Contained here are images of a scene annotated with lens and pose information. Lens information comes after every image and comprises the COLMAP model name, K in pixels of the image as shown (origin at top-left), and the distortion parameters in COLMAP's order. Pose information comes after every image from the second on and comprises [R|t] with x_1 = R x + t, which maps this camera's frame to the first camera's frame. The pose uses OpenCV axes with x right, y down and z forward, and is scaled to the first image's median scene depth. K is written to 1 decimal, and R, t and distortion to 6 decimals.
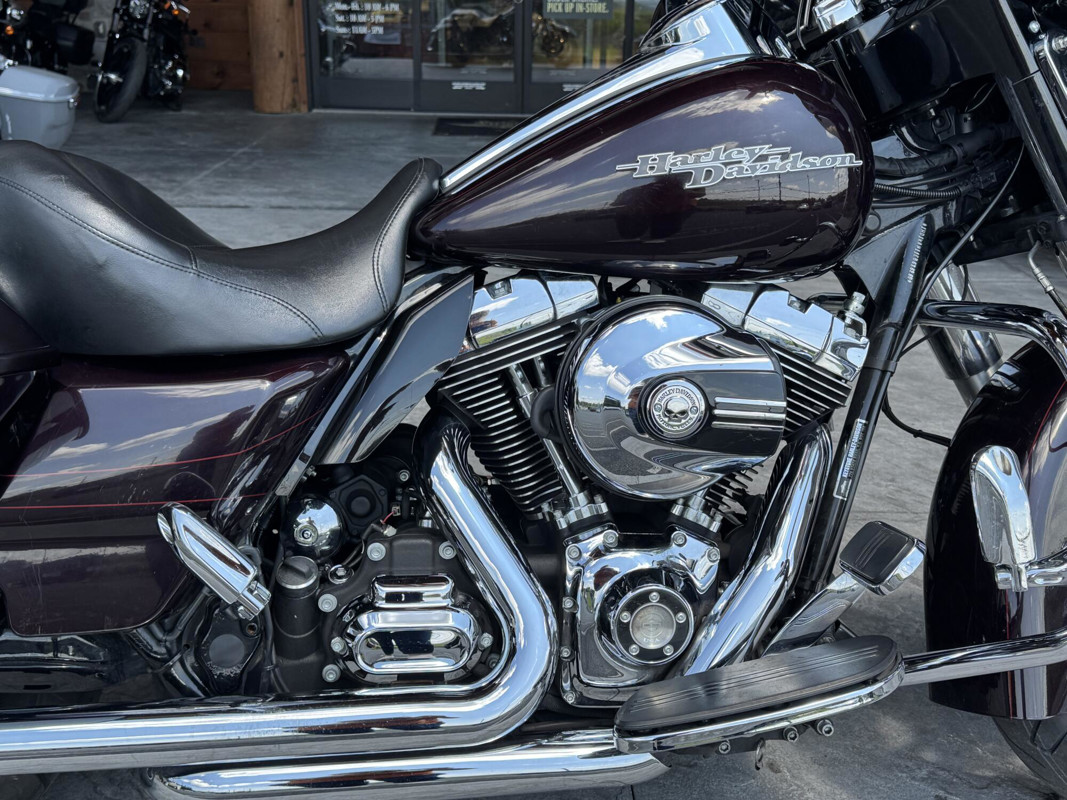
lens RADIAL K [[1135.2, 0, 540.1], [0, 1135.2, 403.8], [0, 0, 1]] dist [0.198751, -0.495762]
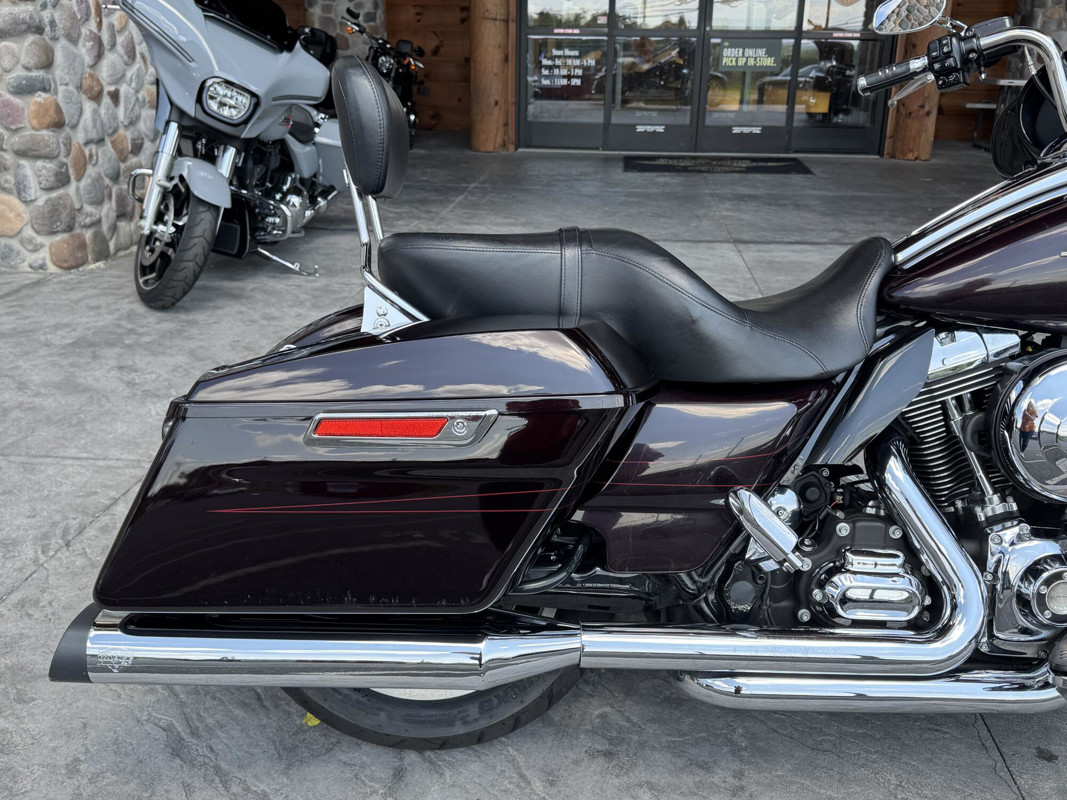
lens RADIAL K [[990.9, 0, 529.6], [0, 990.9, 402.3], [0, 0, 1]] dist [0.149570, -0.300539]
pose [[0.991615, 0.041383, -0.122425, -0.352448], [-0.040577, 0.999135, 0.009068, -0.016381], [0.122694, -0.004025, 0.992436, -0.217963]]
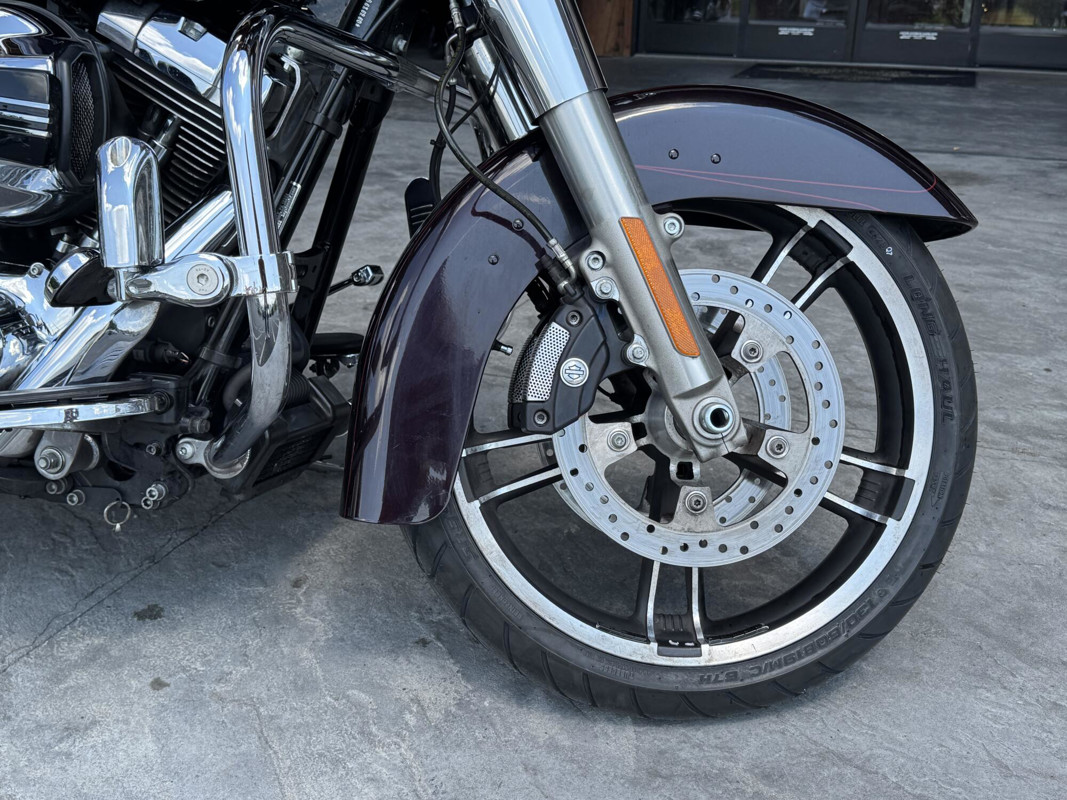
lens RADIAL K [[1135.2, 0, 540.1], [0, 1135.2, 403.8], [0, 0, 1]] dist [0.198751, -0.495762]
pose [[0.929566, 0.131760, -0.344306, 0.821106], [-0.126029, 0.991256, 0.039083, 0.132087], [0.346445, 0.007062, 0.938044, 0.236721]]
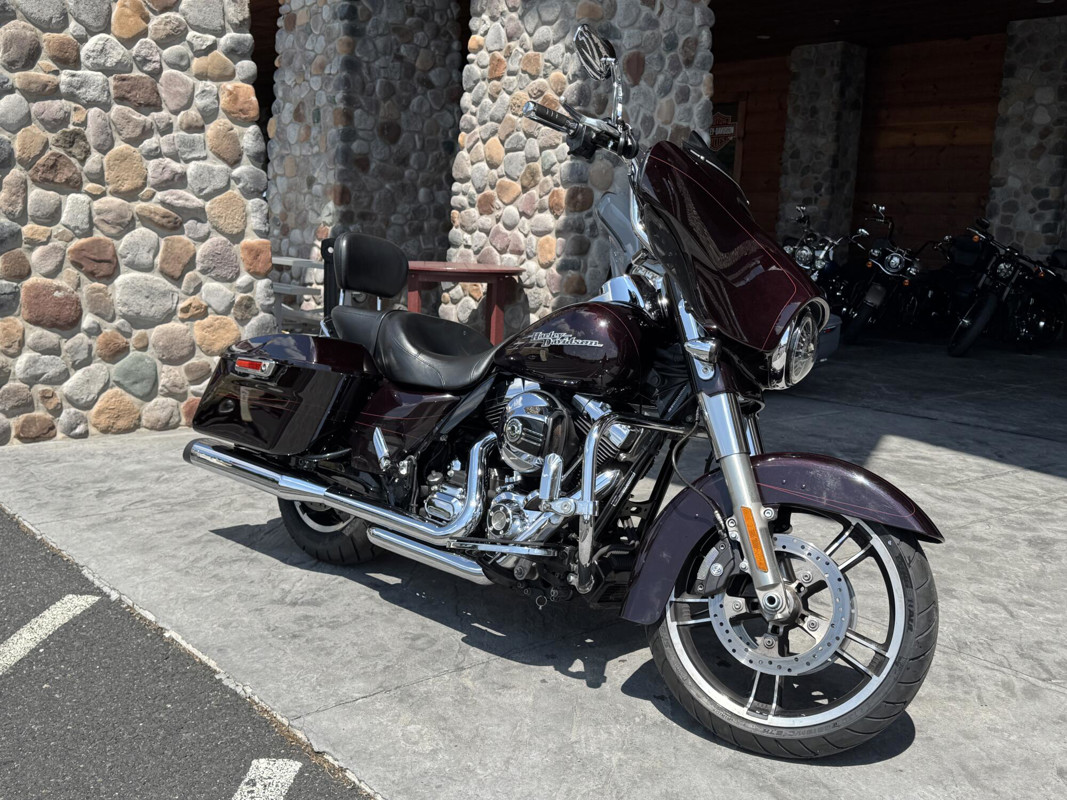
lens RADIAL K [[1070.6, 0, 533.5], [0, 1070.6, 400.0], [0, 0, 1]] dist [0.176355, -0.385901]
pose [[0.623075, 0.131571, -0.771016, 1.713214], [-0.286191, 0.955744, -0.068183, 0.078482], [0.727923, 0.263141, 0.633155, -0.412463]]
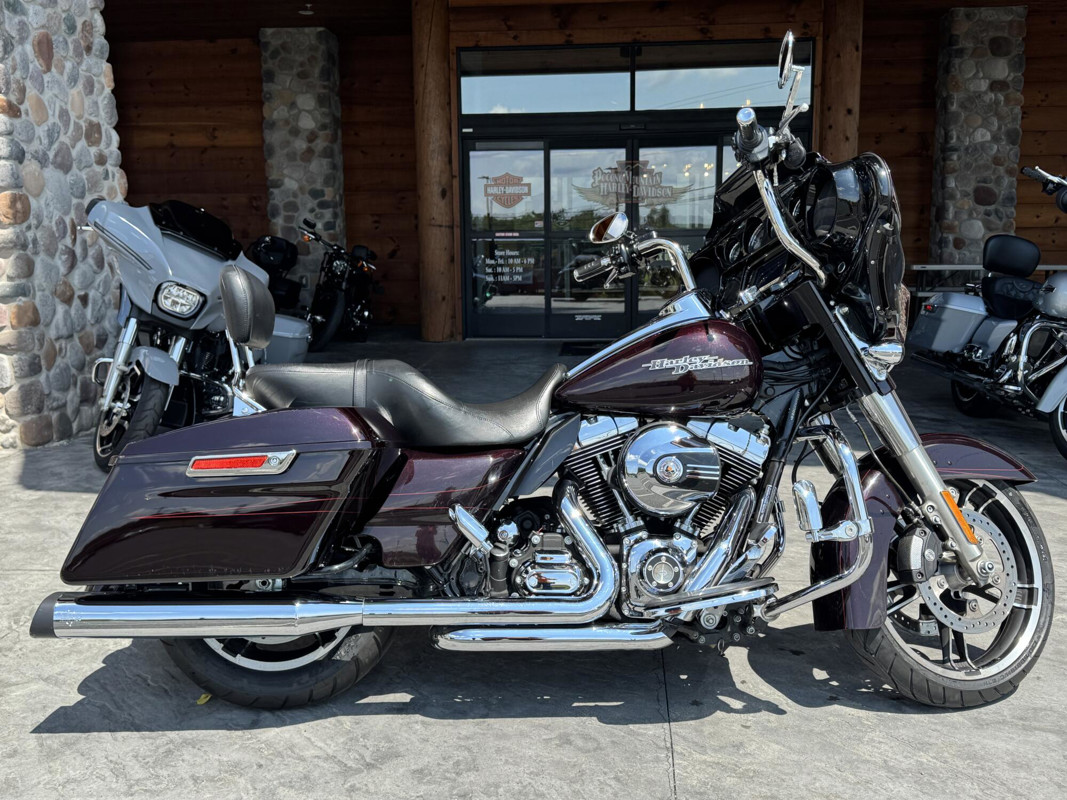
lens RADIAL K [[1070.6, 0, 533.5], [0, 1070.6, 400.0], [0, 0, 1]] dist [0.176355, -0.385901]
pose [[0.993398, -0.010833, -0.114208, 0.084460], [-0.010827, 0.982236, -0.187336, 0.237935], [0.114208, 0.187336, 0.975634, -0.993243]]
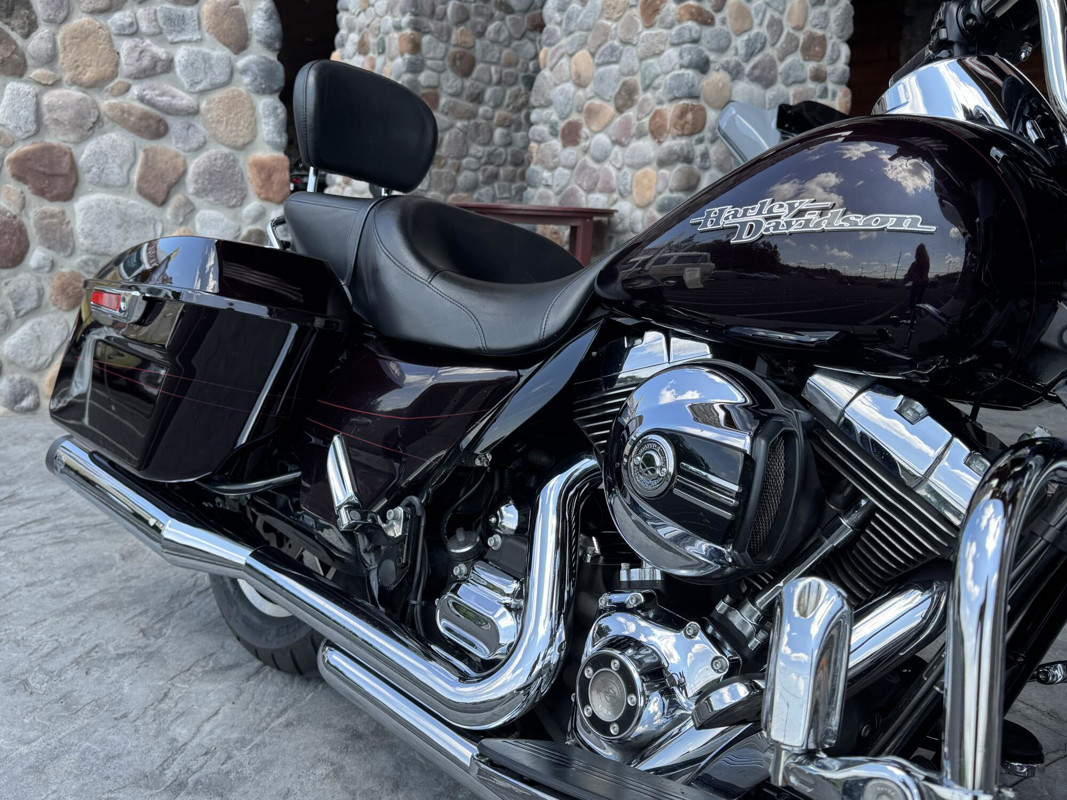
lens RADIAL K [[990.9, 0, 529.6], [0, 990.9, 402.3], [0, 0, 1]] dist [0.149570, -0.300539]
pose [[0.558337, 0.169813, -0.812049, 0.635177], [-0.306260, 0.951878, -0.011520, -0.004231], [0.771015, 0.255130, 0.583476, 0.380220]]
